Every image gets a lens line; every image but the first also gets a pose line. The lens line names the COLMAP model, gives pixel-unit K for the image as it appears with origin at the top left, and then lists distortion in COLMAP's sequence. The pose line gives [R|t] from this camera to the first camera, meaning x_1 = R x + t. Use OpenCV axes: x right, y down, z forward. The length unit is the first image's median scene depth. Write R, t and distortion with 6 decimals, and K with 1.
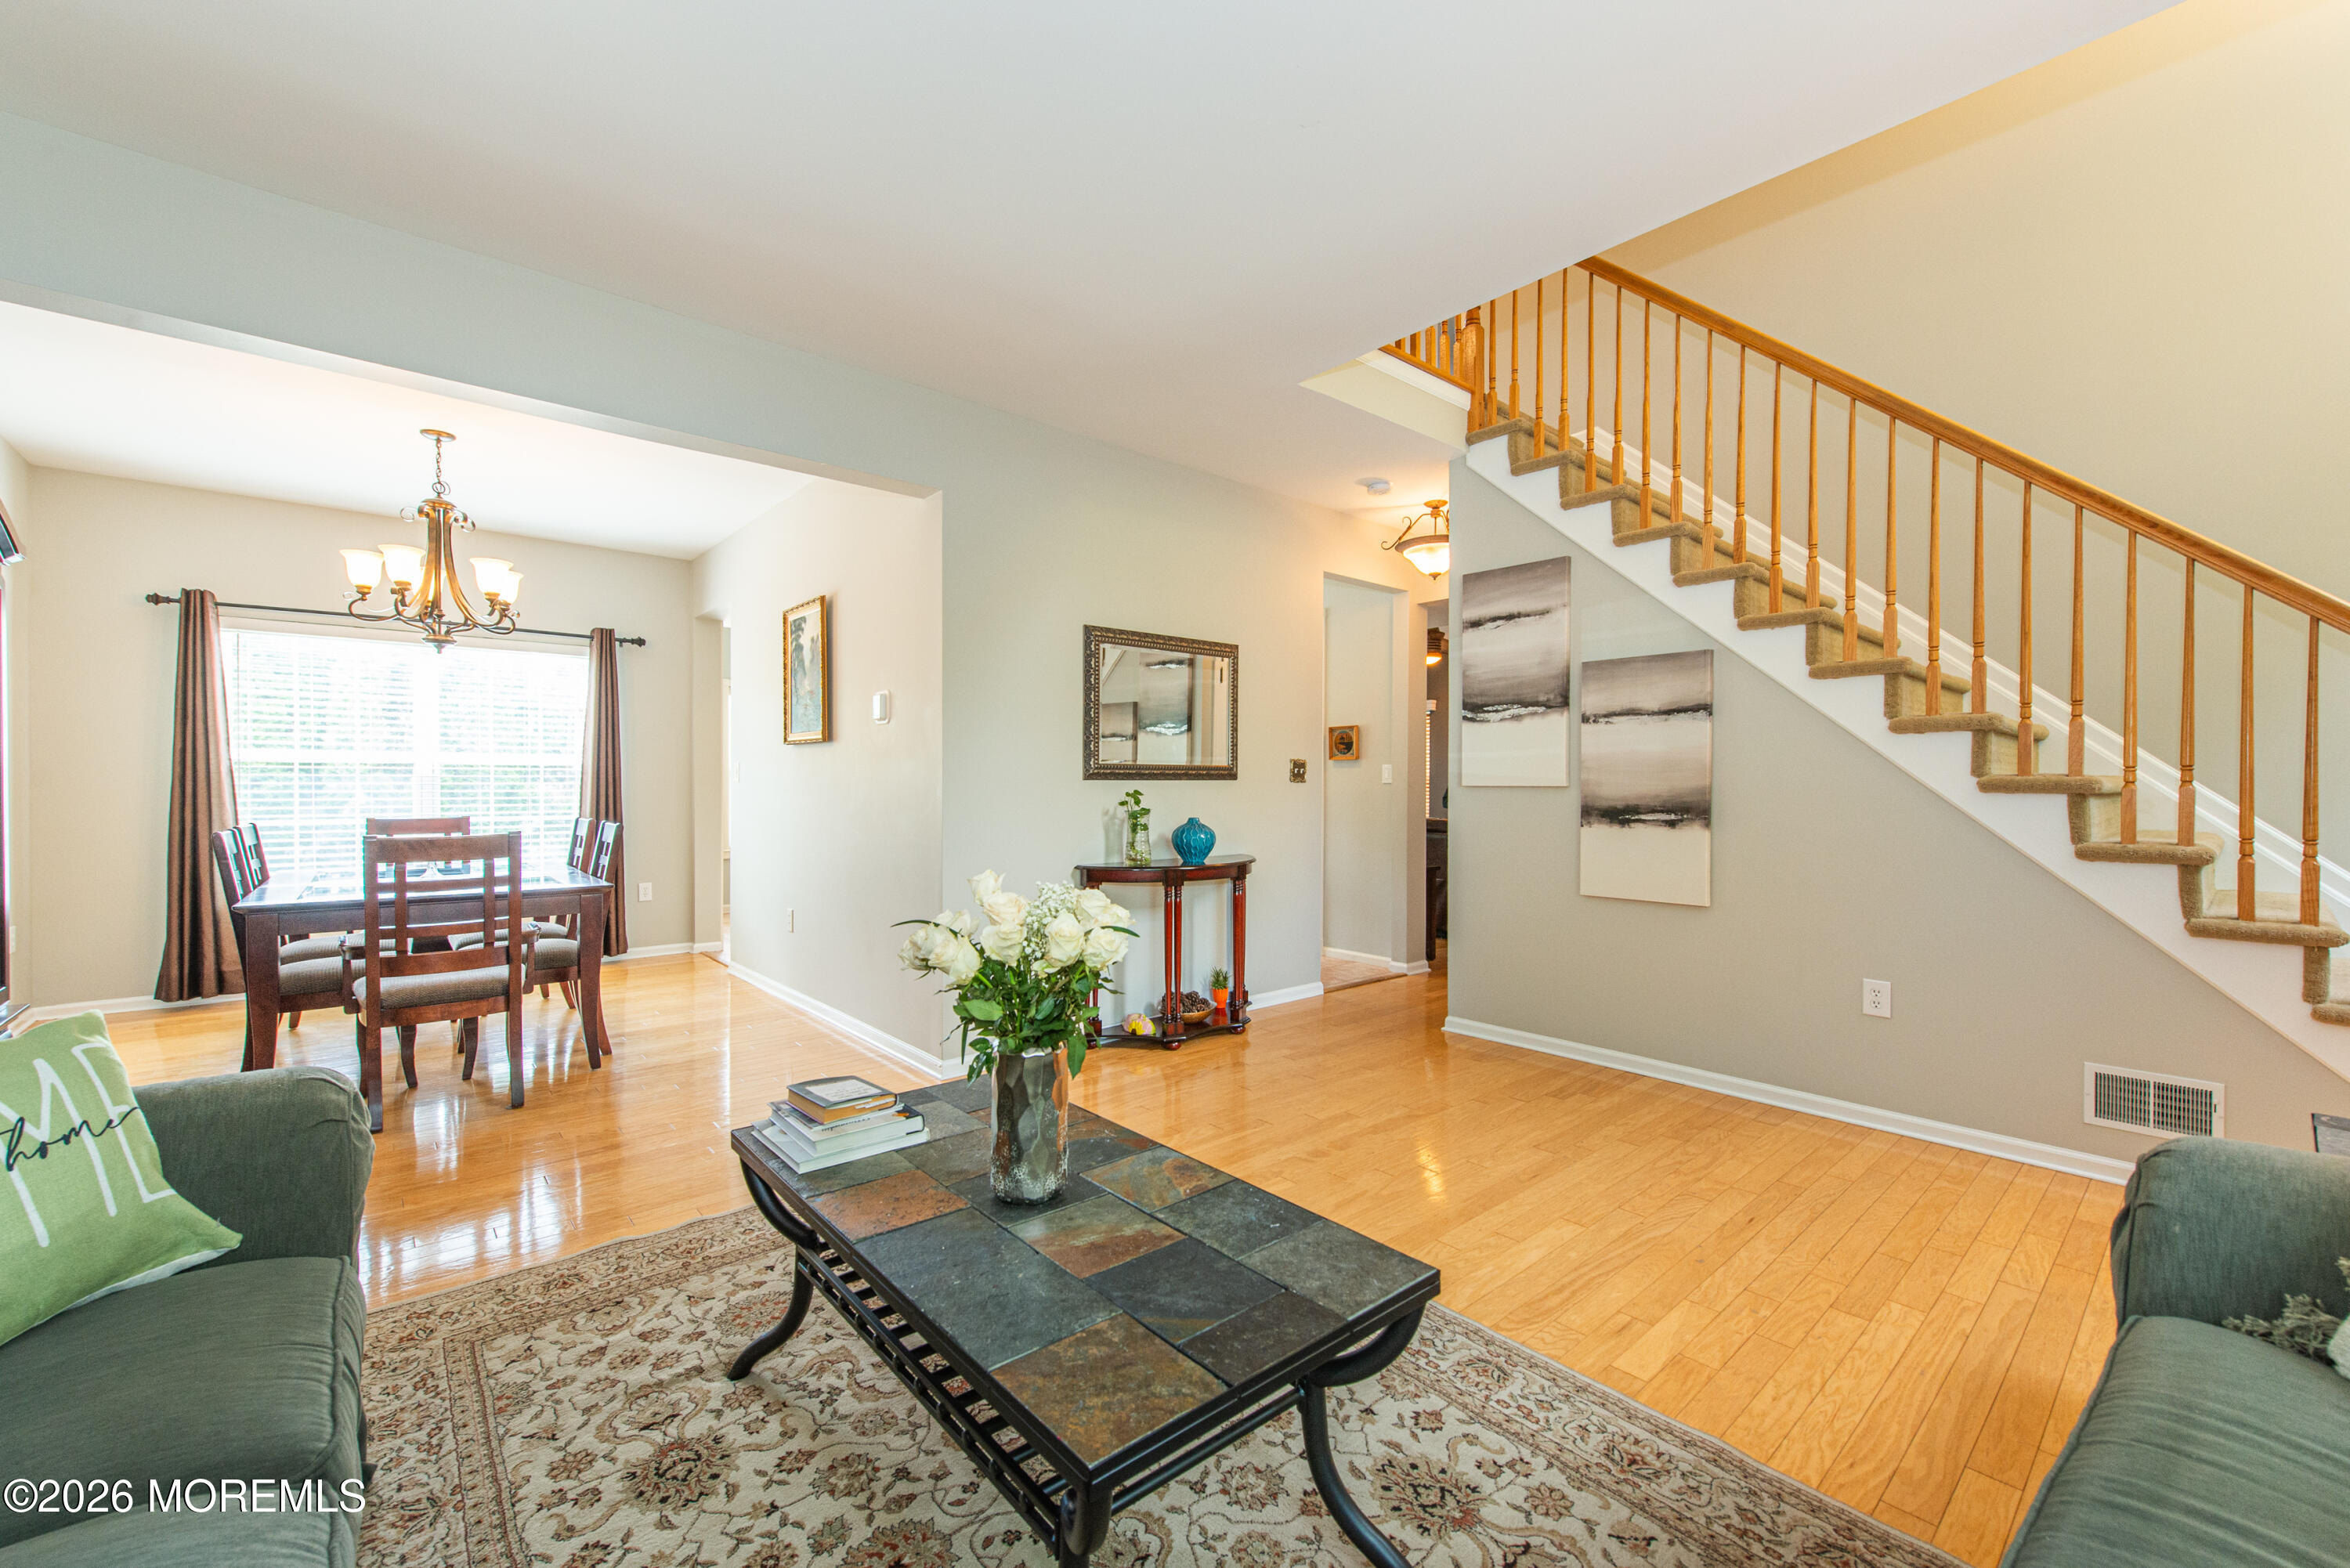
lens RADIAL K [[958.4, 0, 1175.0], [0, 958.4, 784.0], [0, 0, 1]] dist [0.006667, -0.000115]
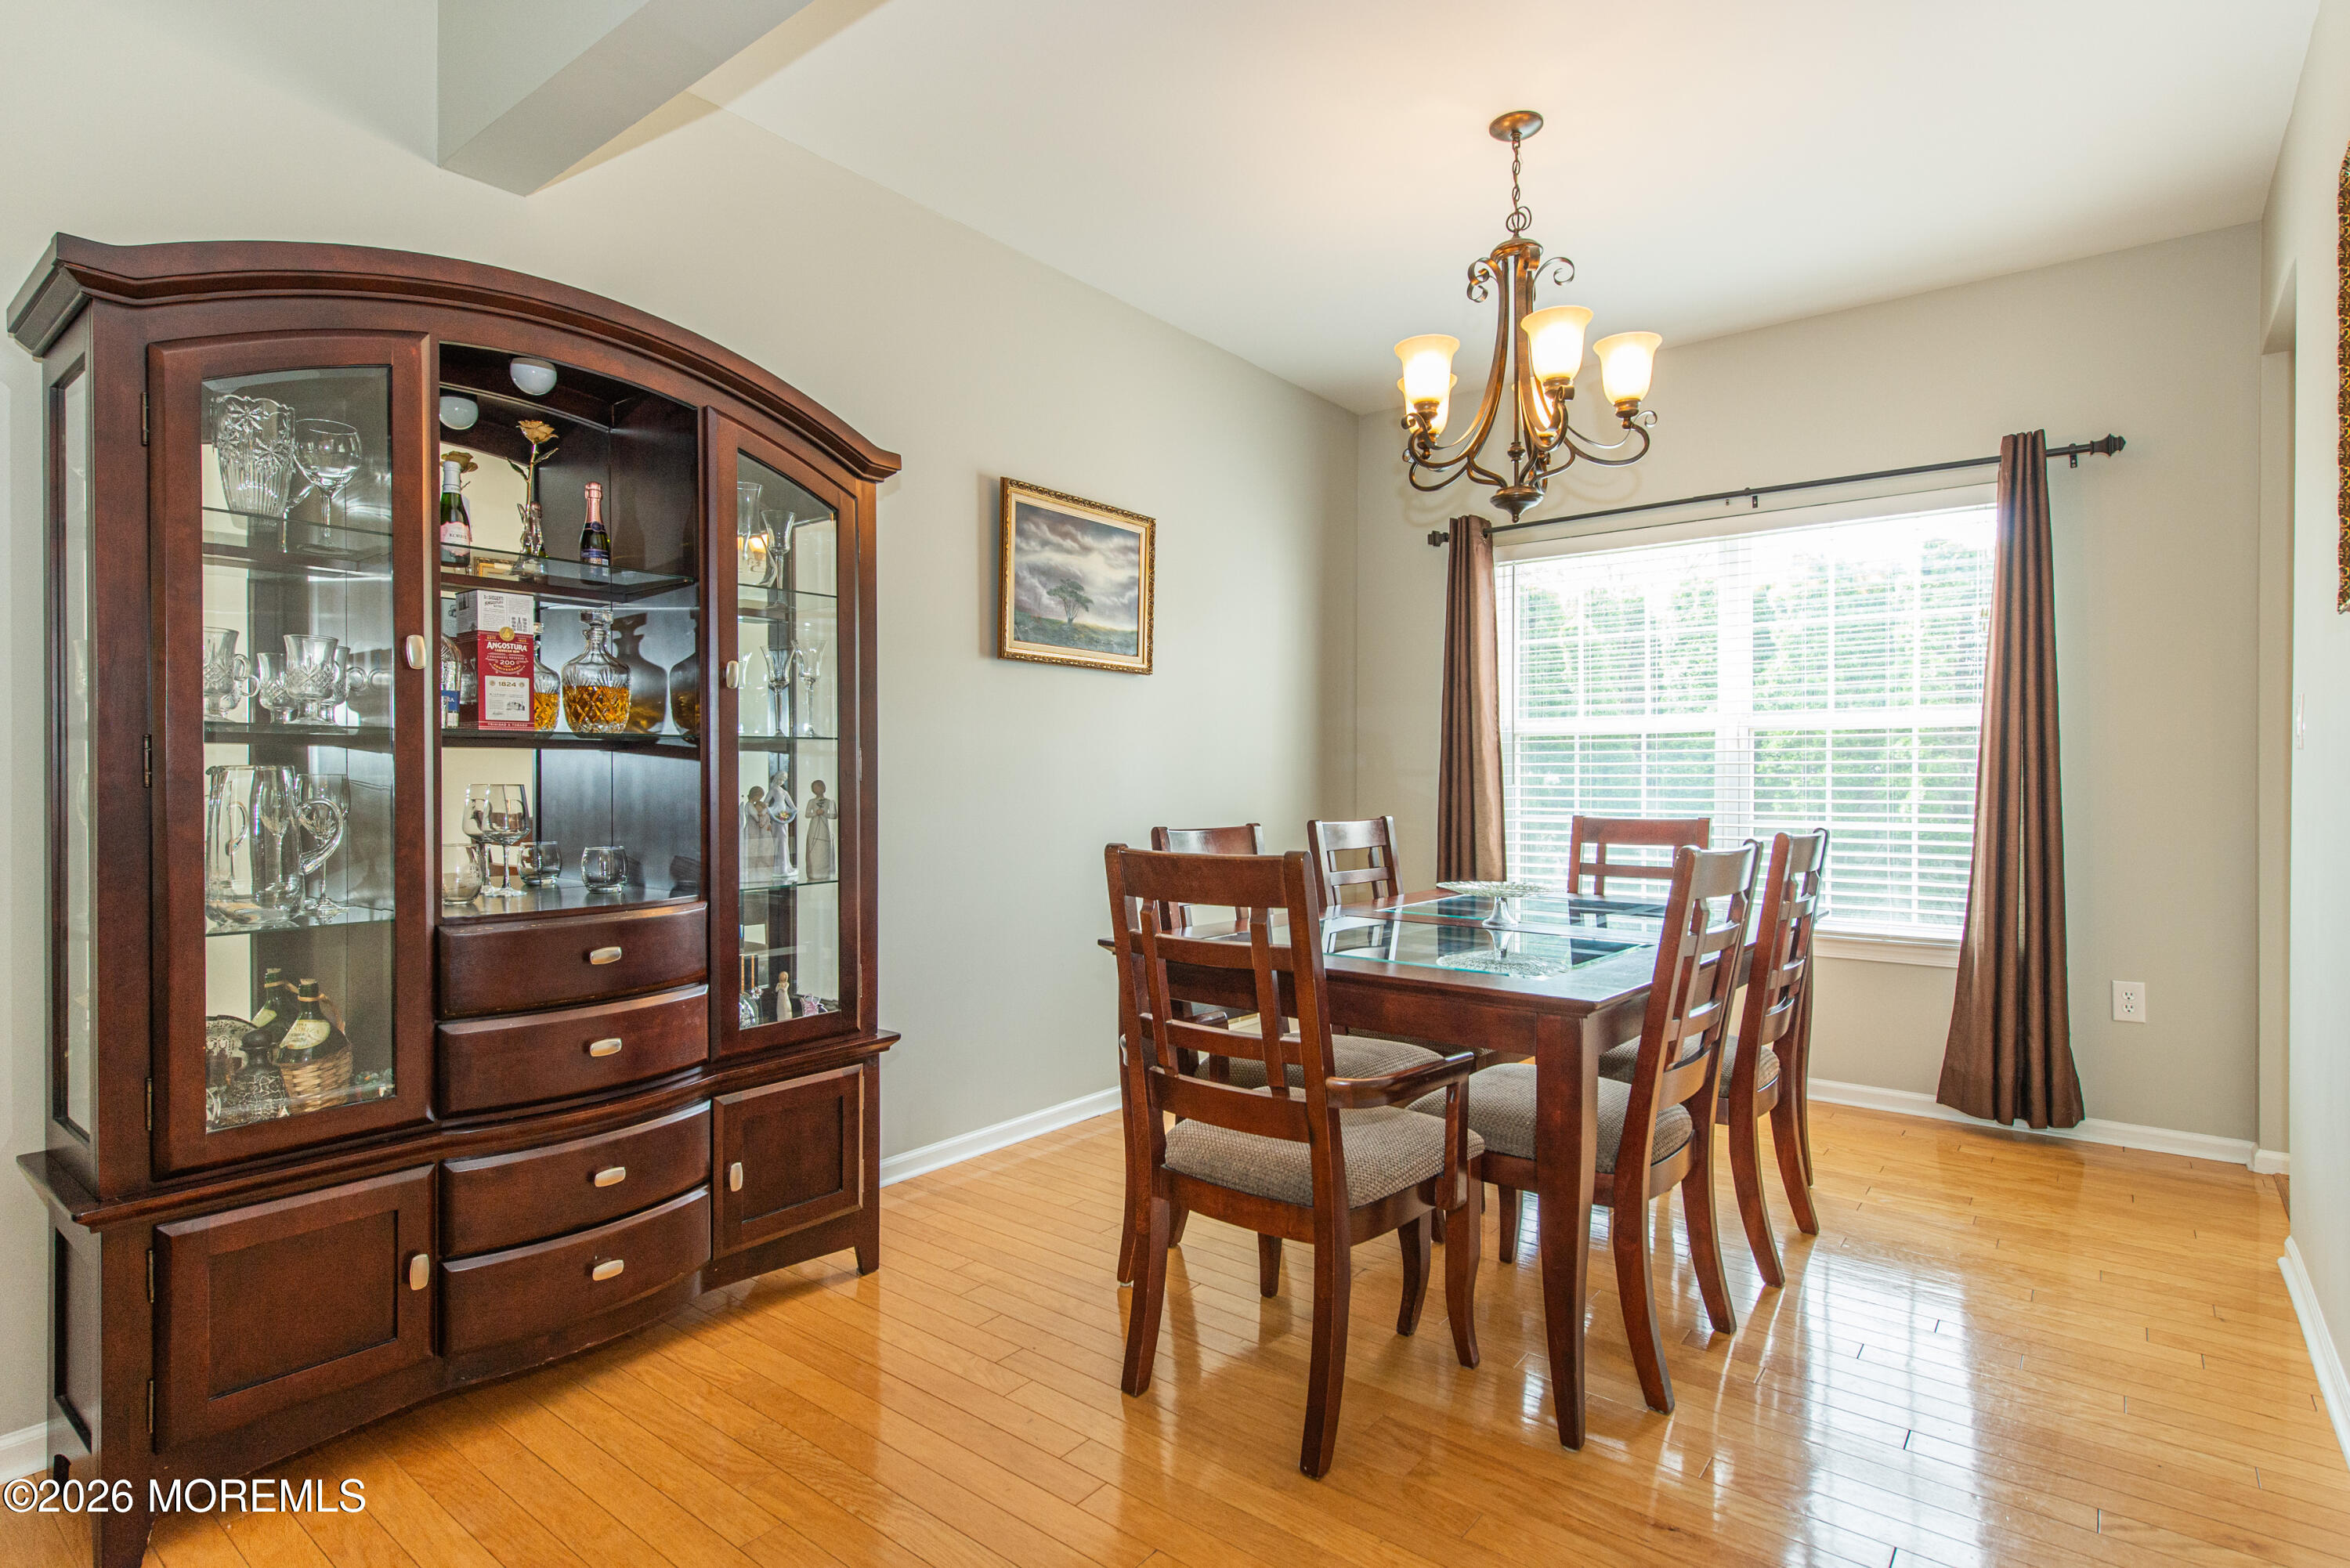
lens RADIAL K [[1190.4, 0, 1169.7], [0, 1190.4, 786.6], [0, 0, 1]] dist [0.013724, -0.001164]
pose [[0.184004, 0.006114, -0.982906, -0.153389], [0.001117, 0.999979, 0.006429, 0.015387], [0.982925, -0.002281, 0.183993, 0.844689]]
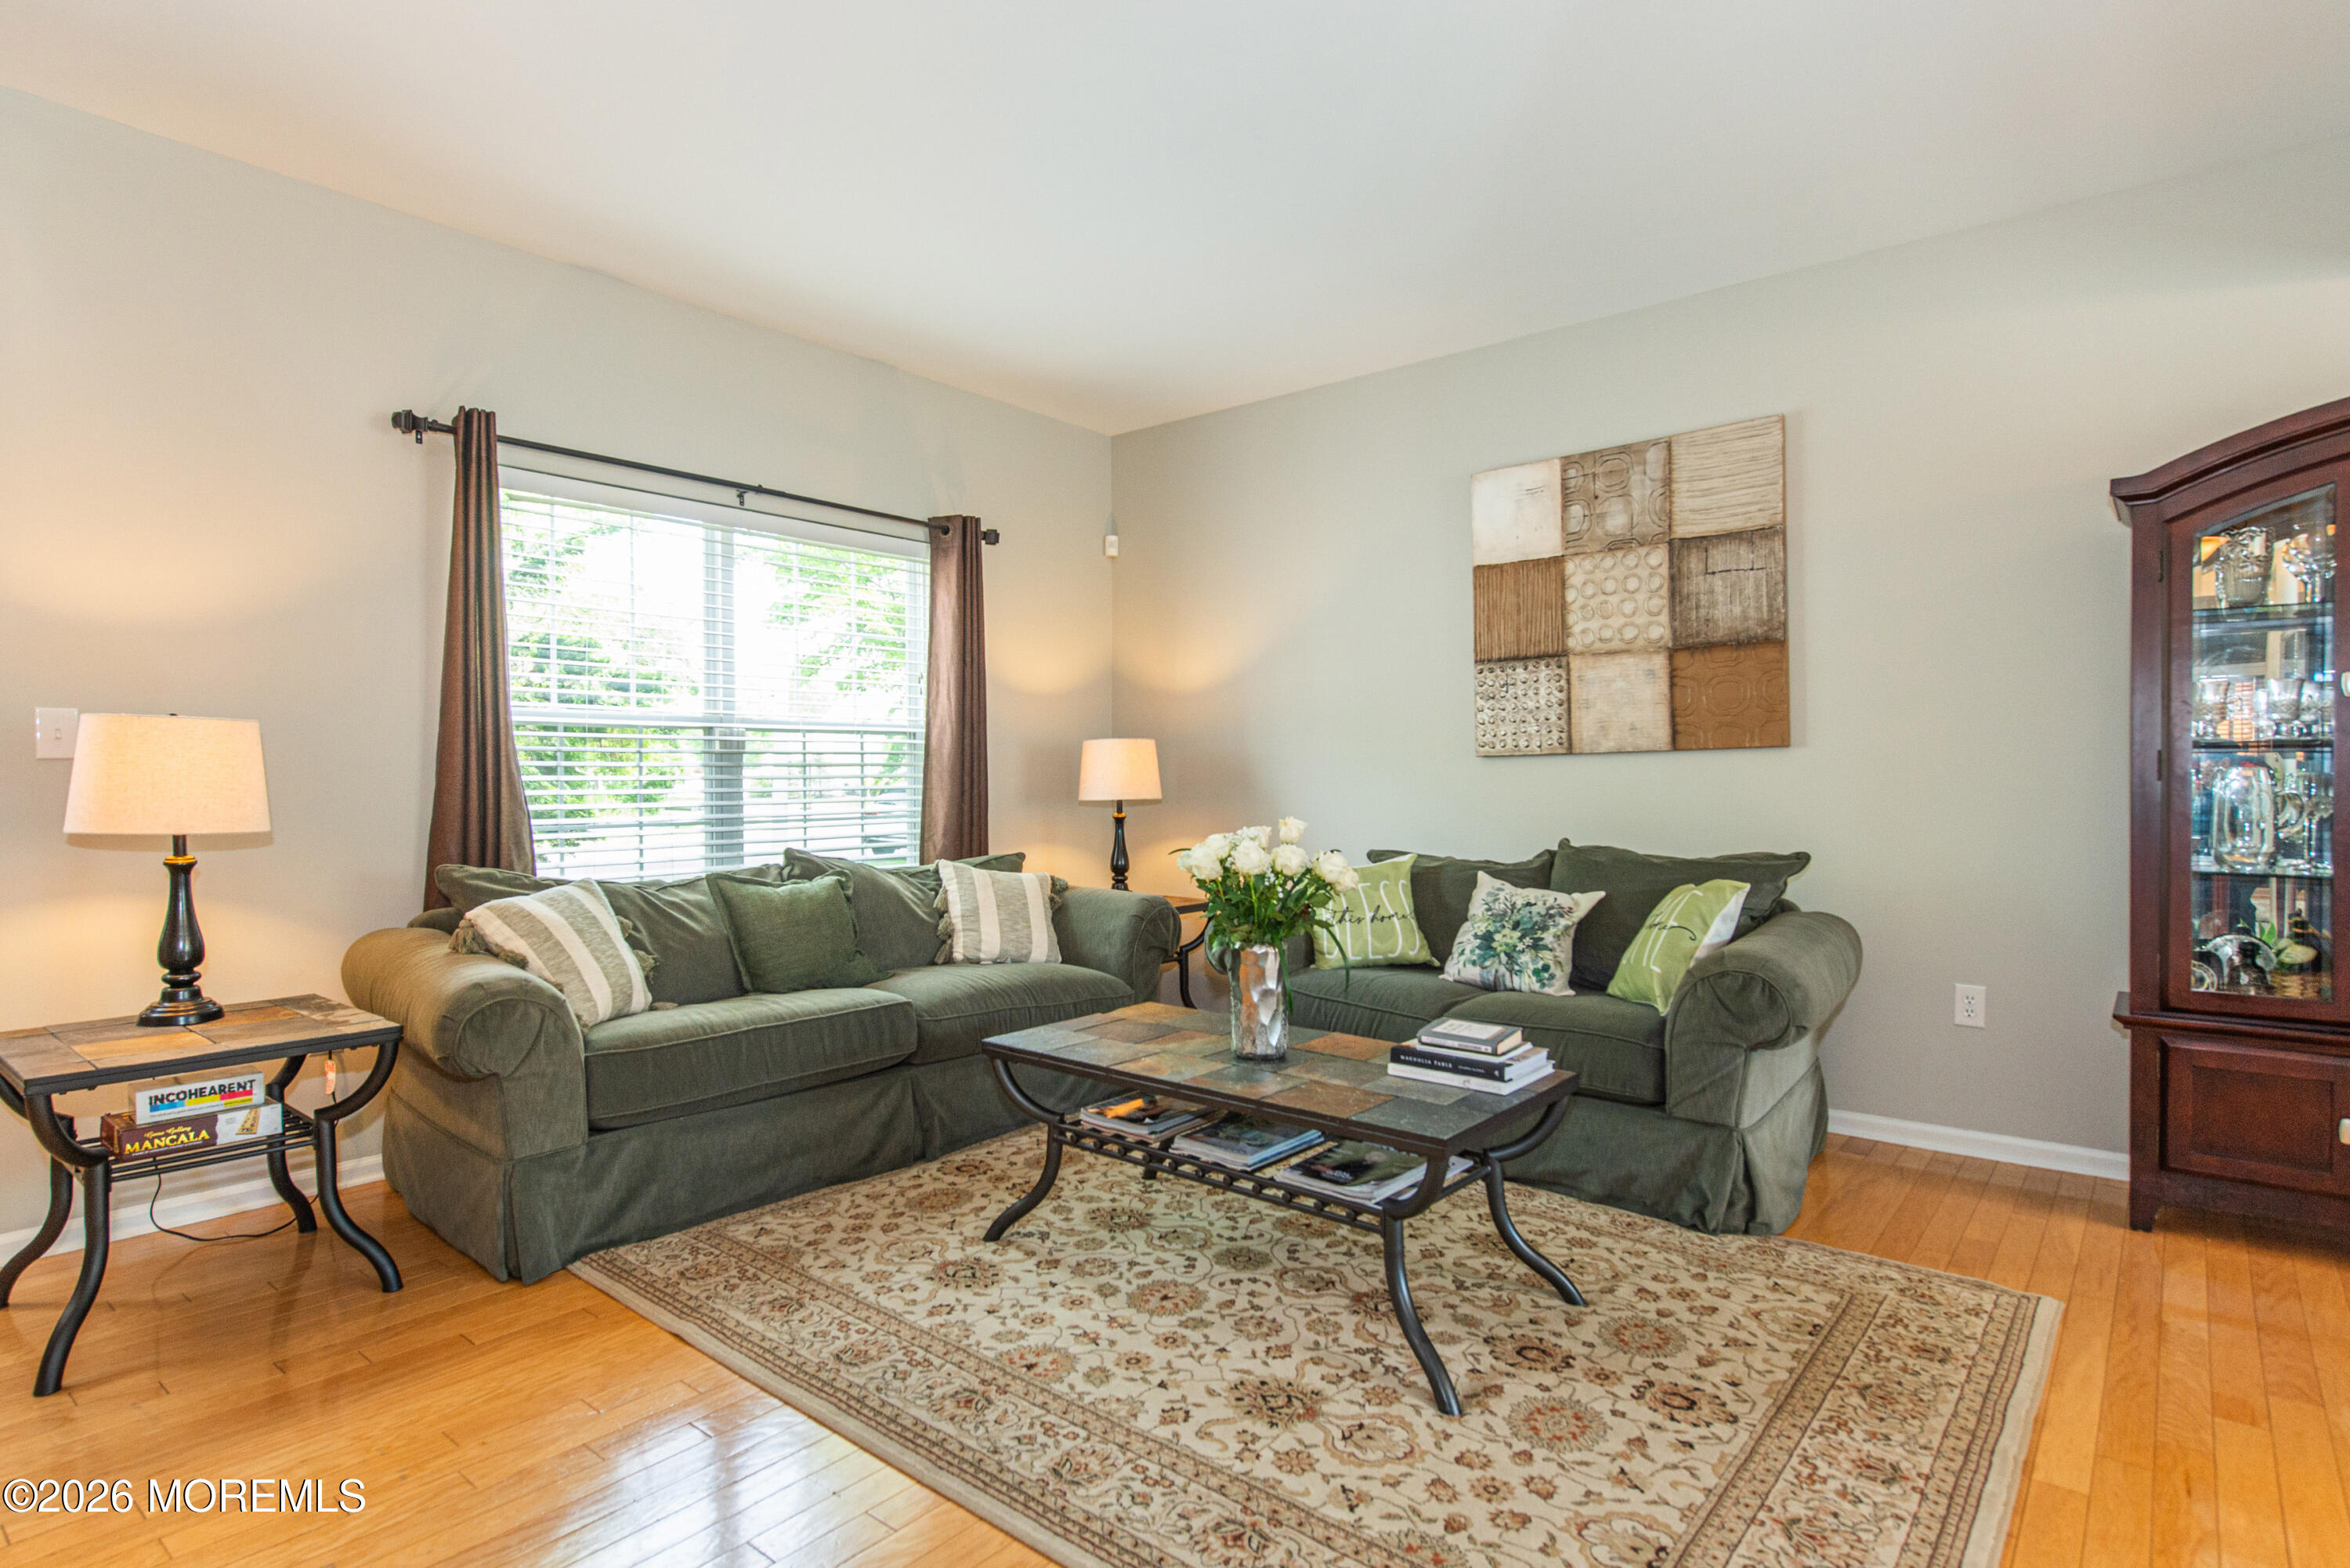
lens RADIAL K [[1190.4, 0, 1169.7], [0, 1190.4, 786.6], [0, 0, 1]] dist [0.013724, -0.001164]
pose [[-0.987243, 0.001107, -0.159215, 0.114067], [-0.000427, 0.999954, 0.009598, 0.015089], [0.159219, 0.009544, -0.987197, 1.256694]]
